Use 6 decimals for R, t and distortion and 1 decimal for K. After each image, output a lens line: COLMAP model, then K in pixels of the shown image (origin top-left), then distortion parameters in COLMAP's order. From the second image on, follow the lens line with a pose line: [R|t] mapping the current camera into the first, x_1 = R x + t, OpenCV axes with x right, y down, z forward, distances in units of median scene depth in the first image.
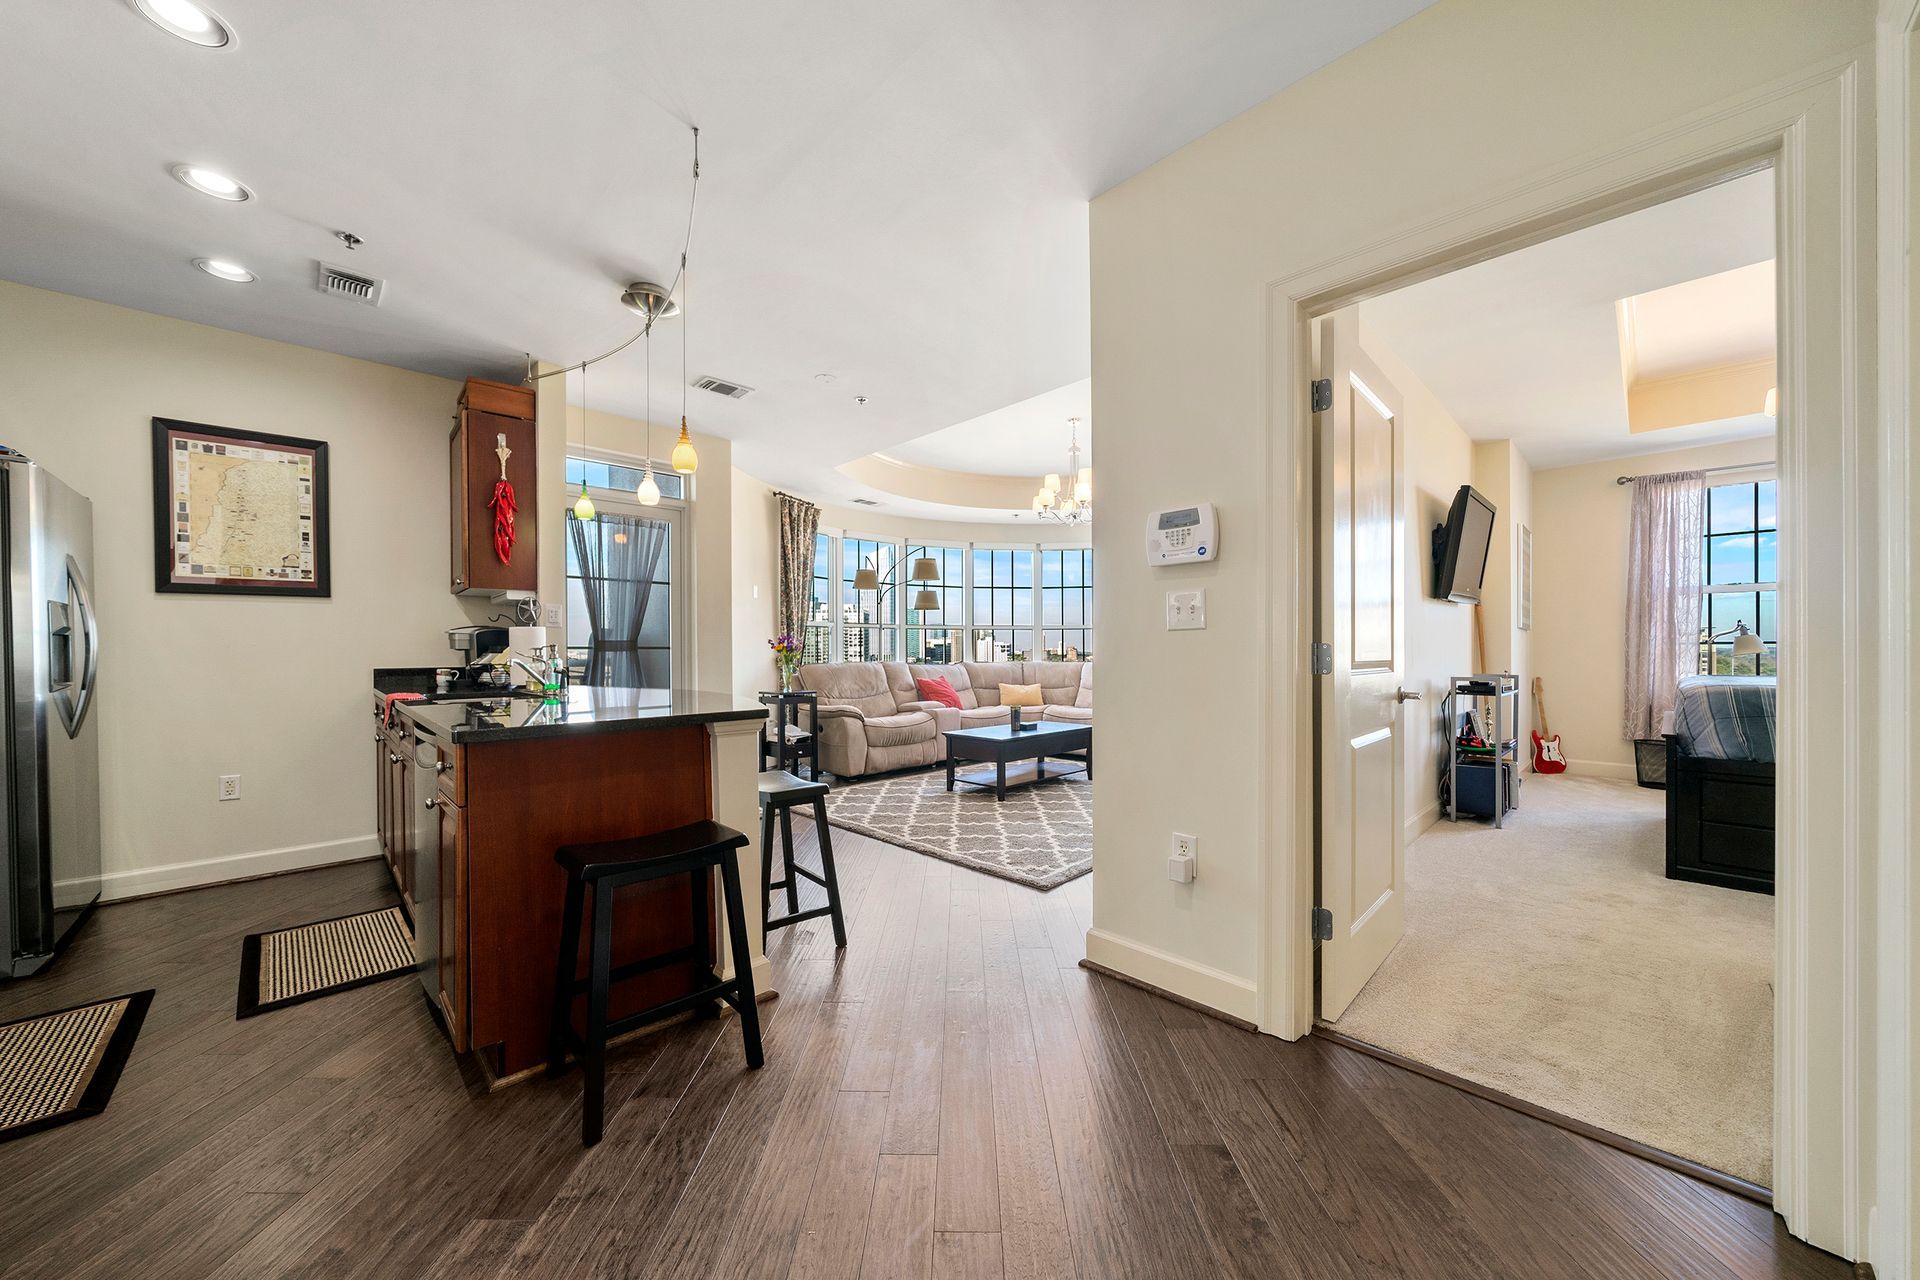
lens RADIAL K [[673.6, 0, 952.9], [0, 673.6, 656.6], [0, 0, 1]] dist [-0.005963, -0.000358]
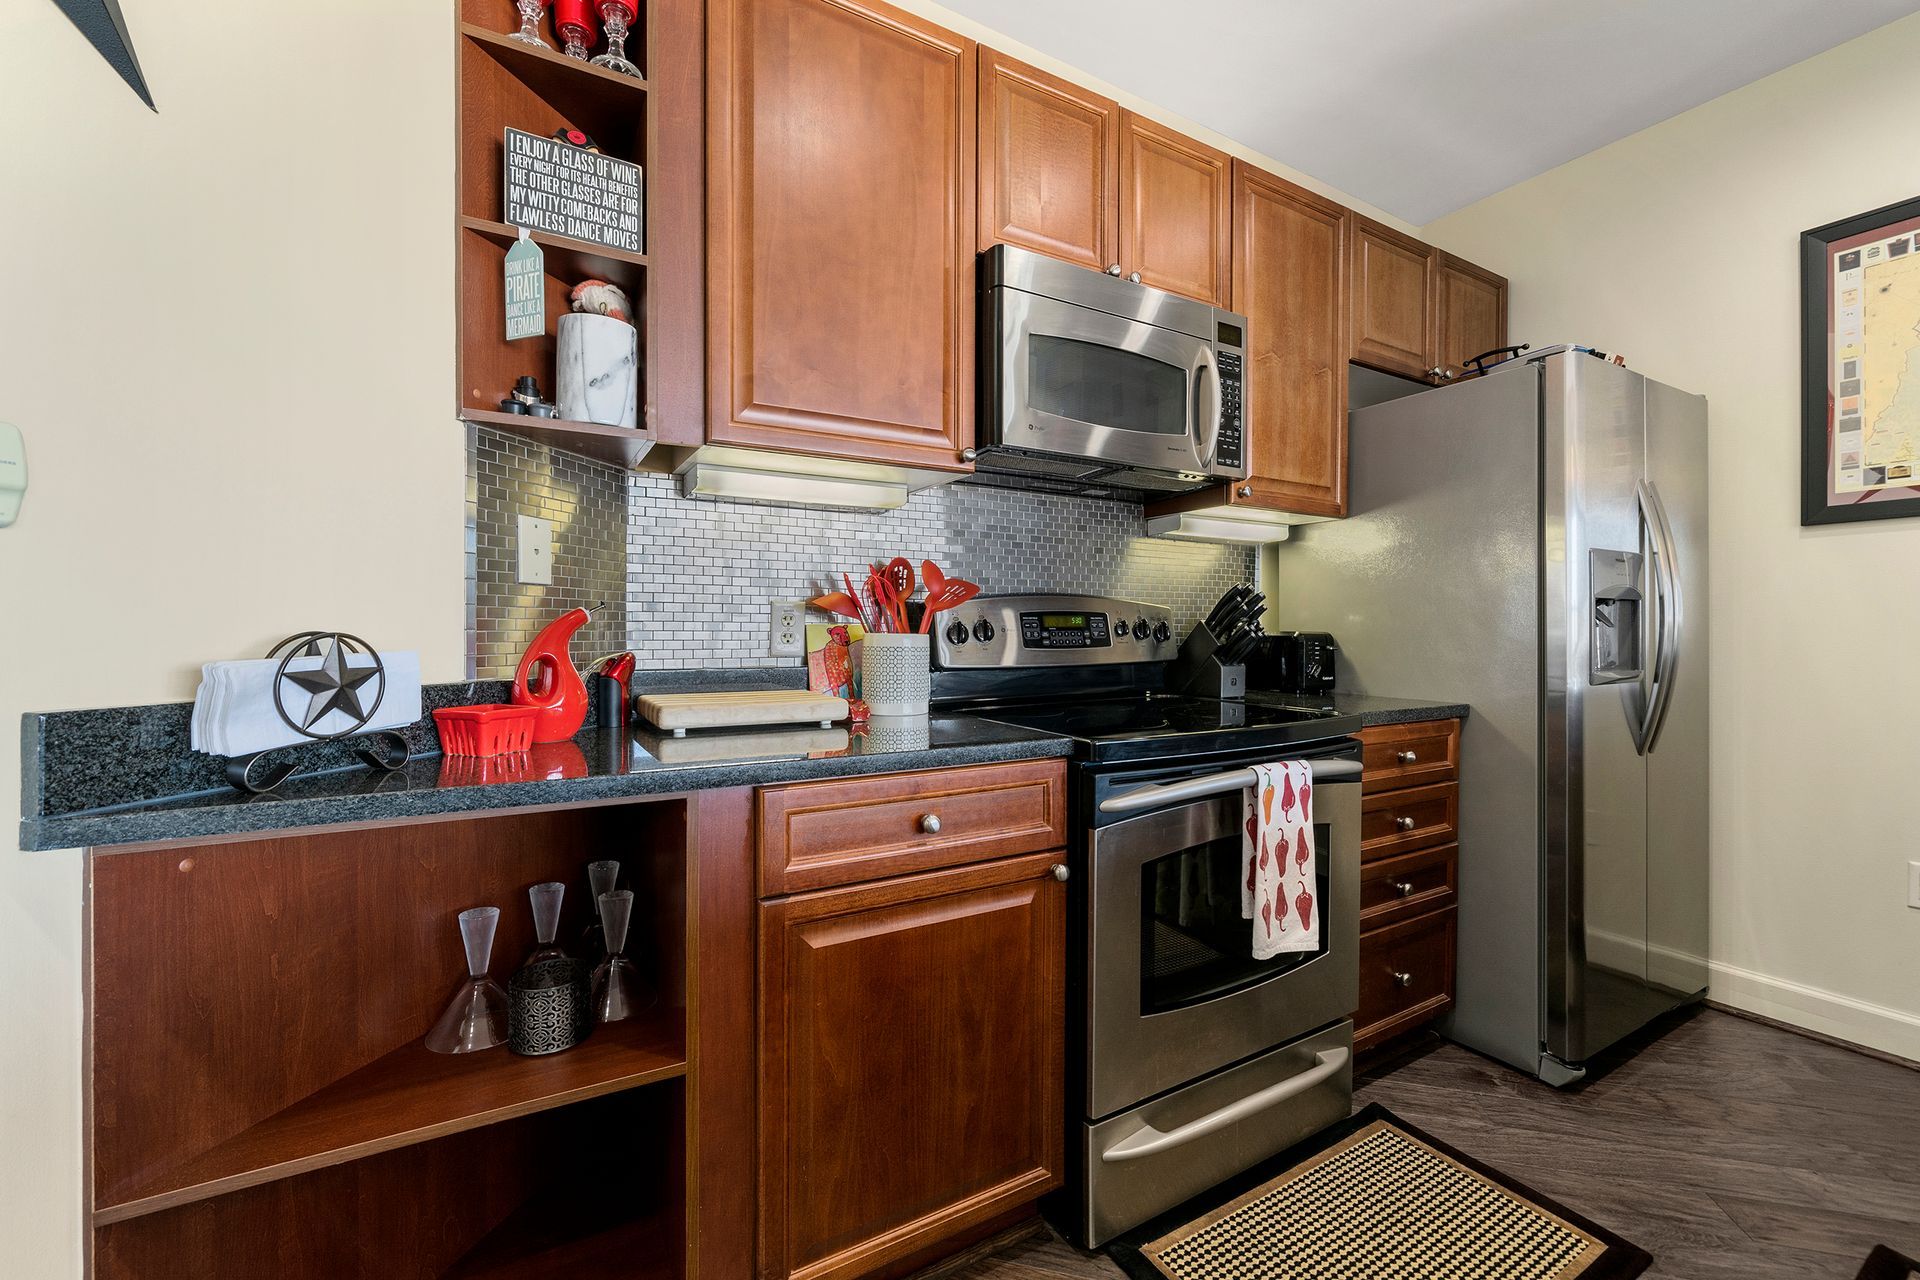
lens RADIAL K [[797.5, 0, 952.8], [0, 797.5, 633.6], [0, 0, 1]] dist [-0.004532, 0.001754]
pose [[-0.238067, 0.009622, -0.971201, -0.256394], [-0.010313, 0.999870, 0.012434, -0.001362], [0.971194, 0.012976, -0.237937, 0.344031]]
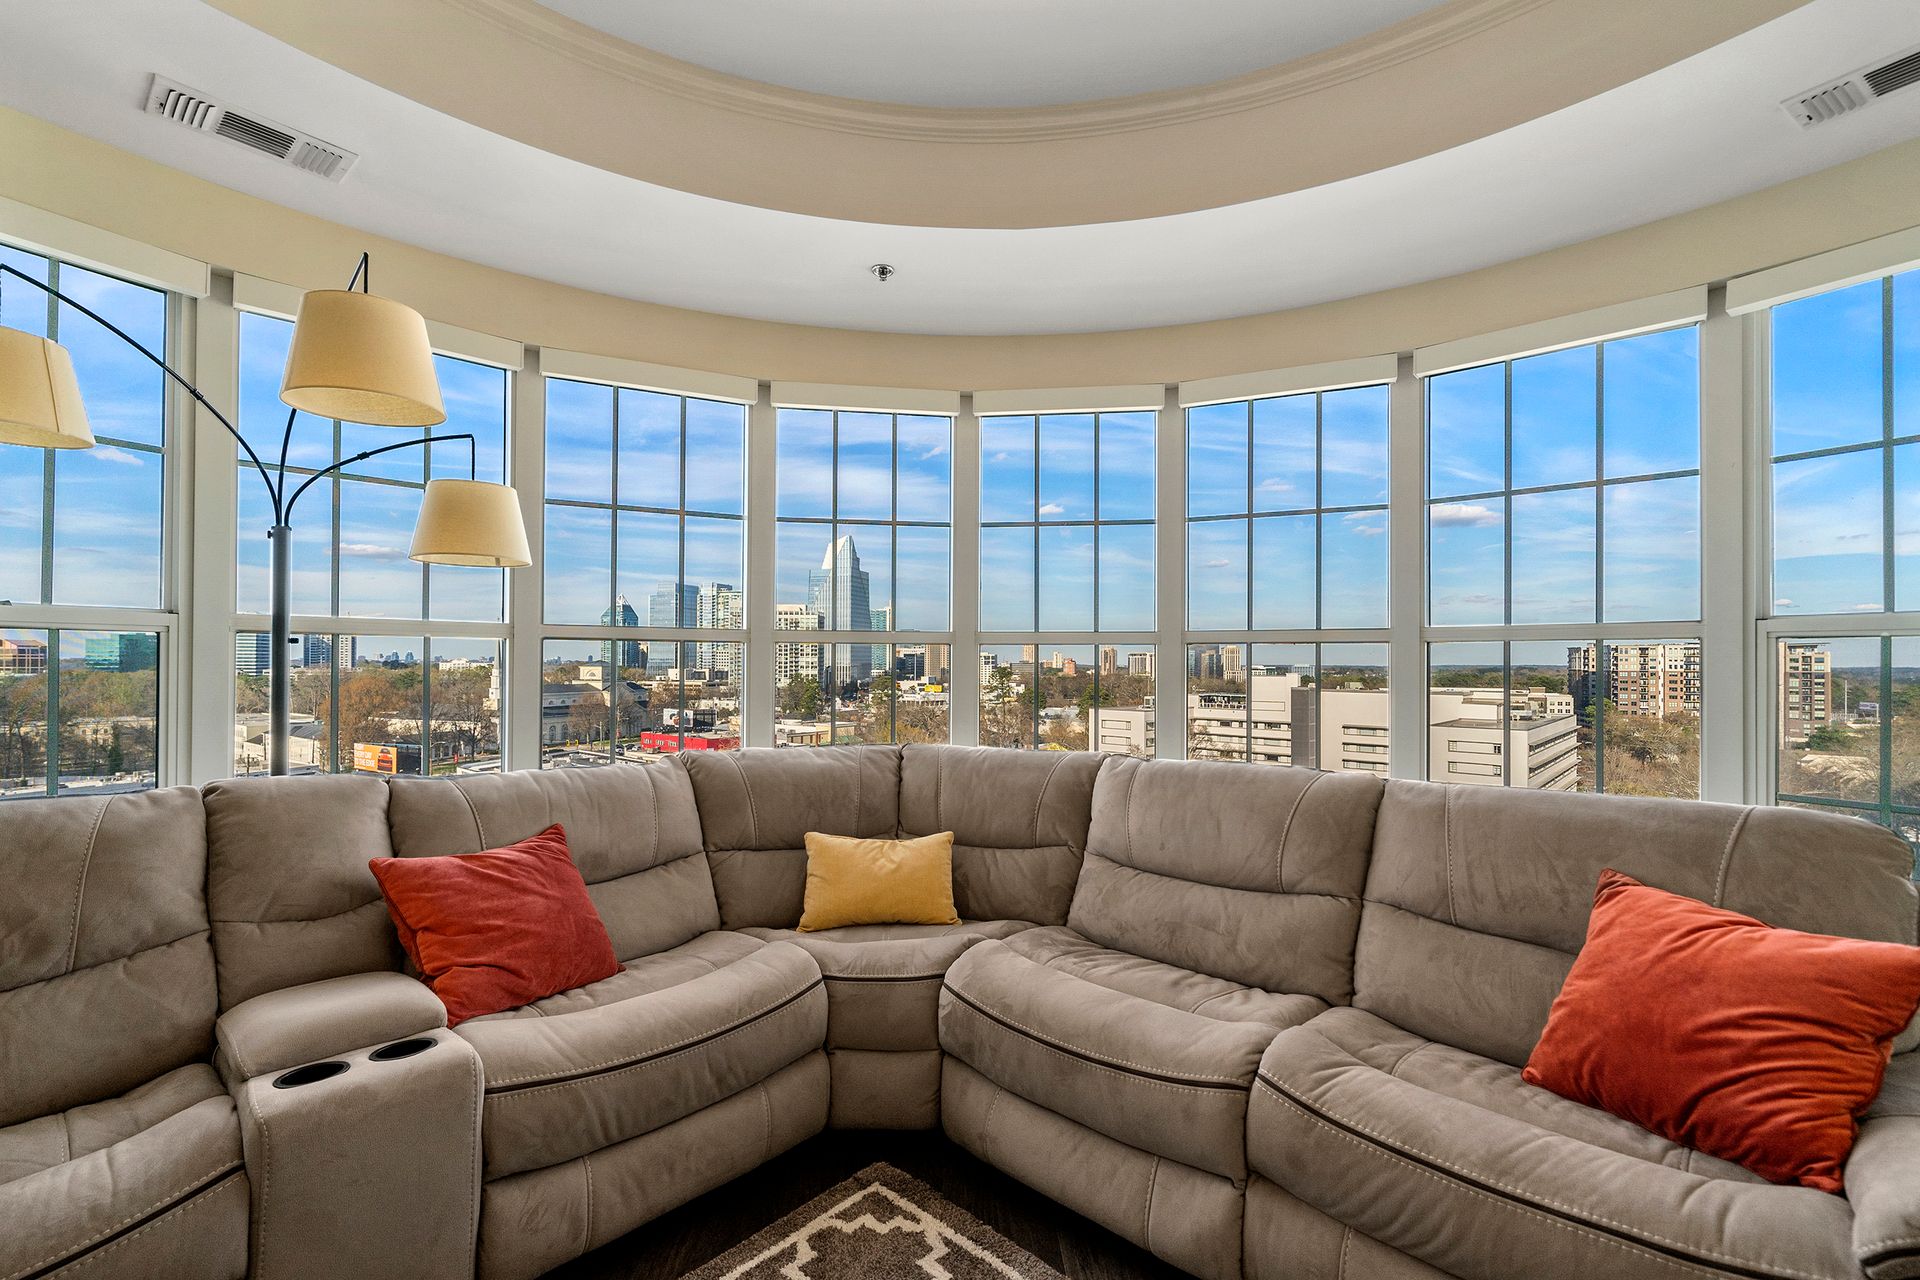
lens RADIAL K [[812.9, 0, 947.9], [0, 812.9, 658.9], [0, 0, 1]] dist [-0.008300, 0.000508]
pose [[0.999630, 0.010147, 0.025243, 0.233417], [-0.009826, 0.999870, -0.012799, -0.058406], [-0.025369, 0.012546, 0.999599, 1.279676]]
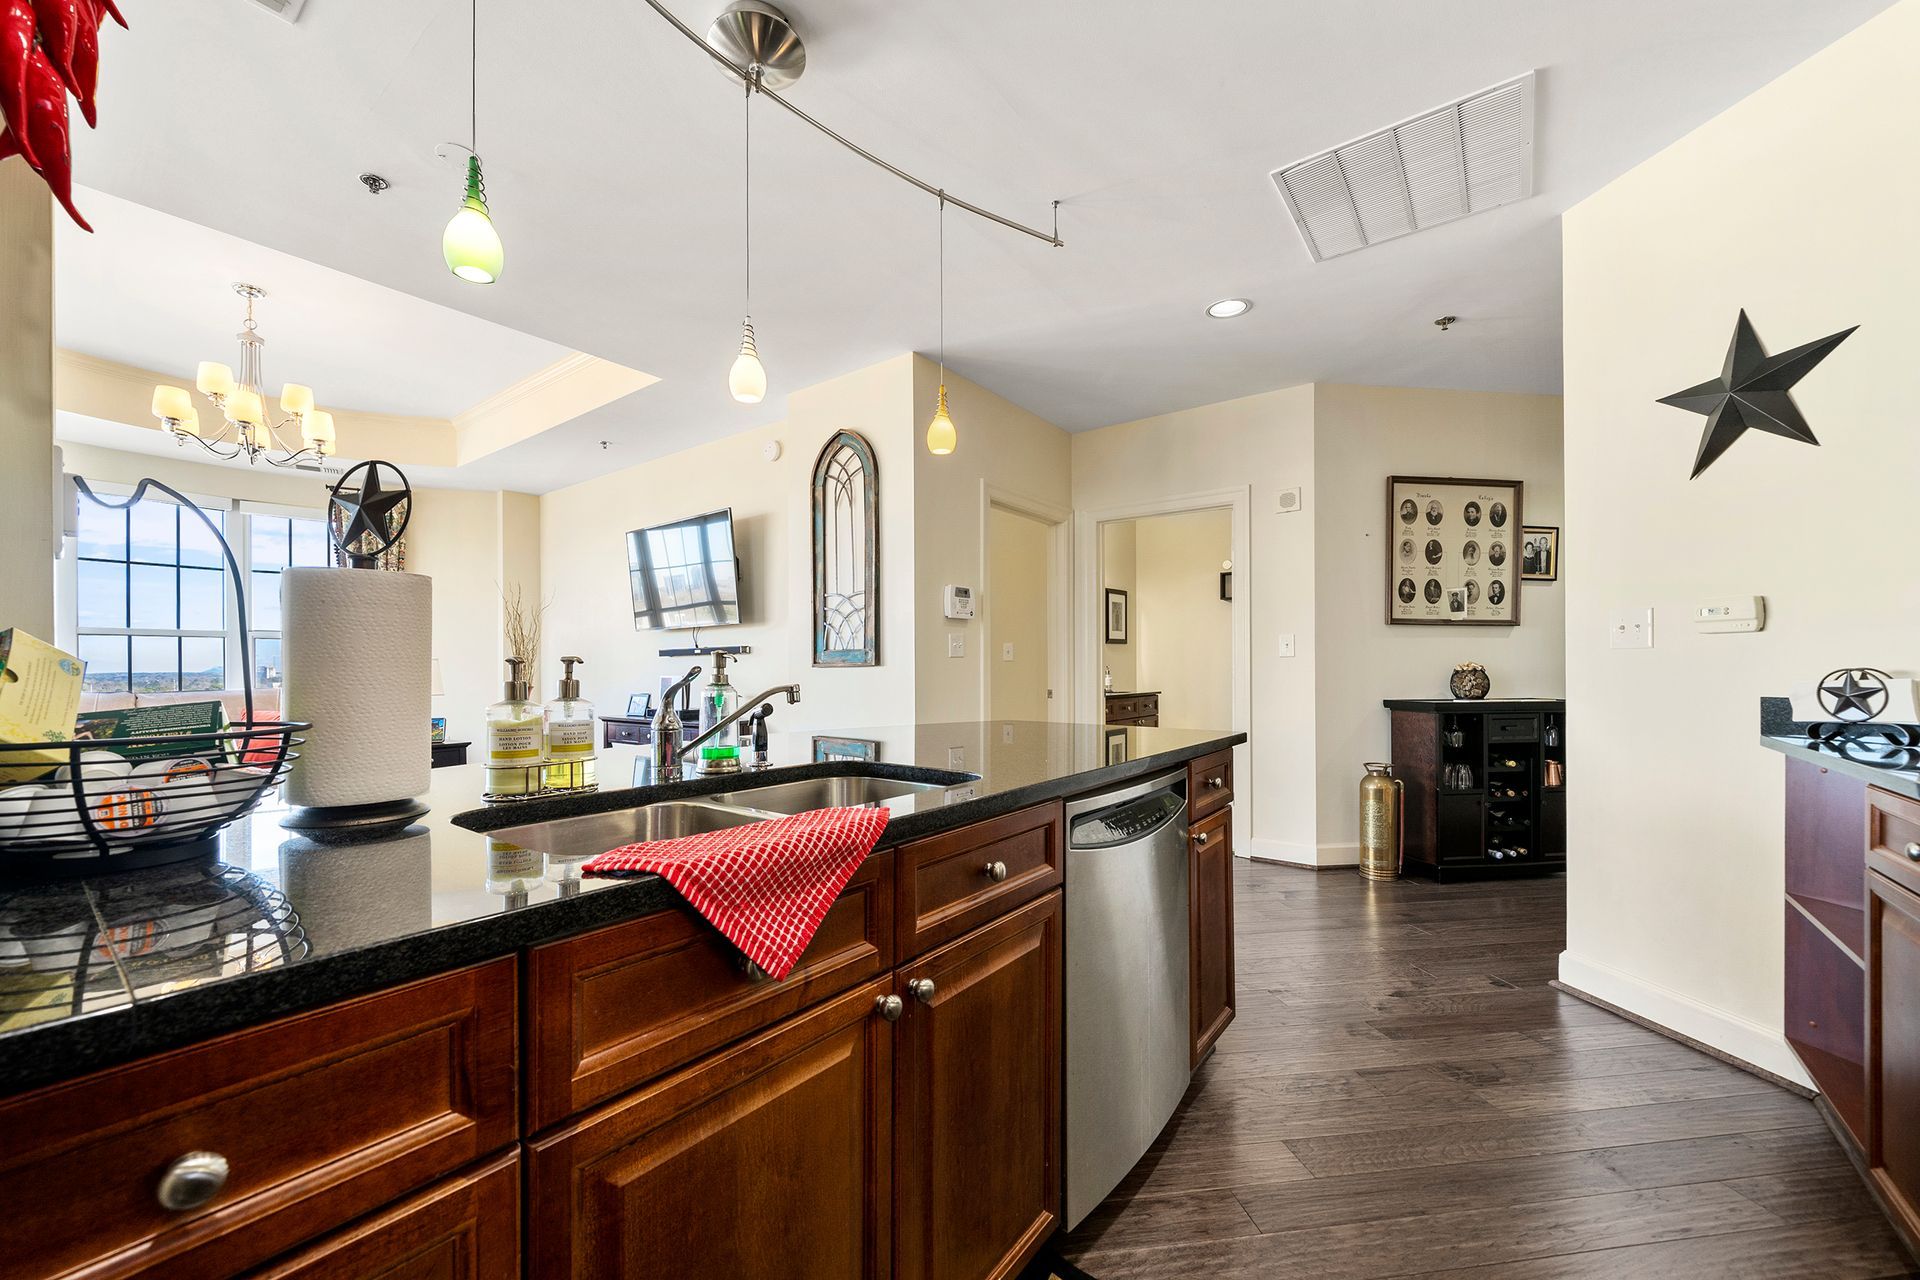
lens RADIAL K [[740.3, 0, 938.0], [0, 740.3, 670.5], [0, 0, 1]] dist [-0.010036, 0.001511]
pose [[-0.145785, 0.003531, 0.989310, -0.814332], [0.013620, 0.999906, -0.001562, -0.002331], [-0.989223, 0.013247, -0.145819, 0.718142]]
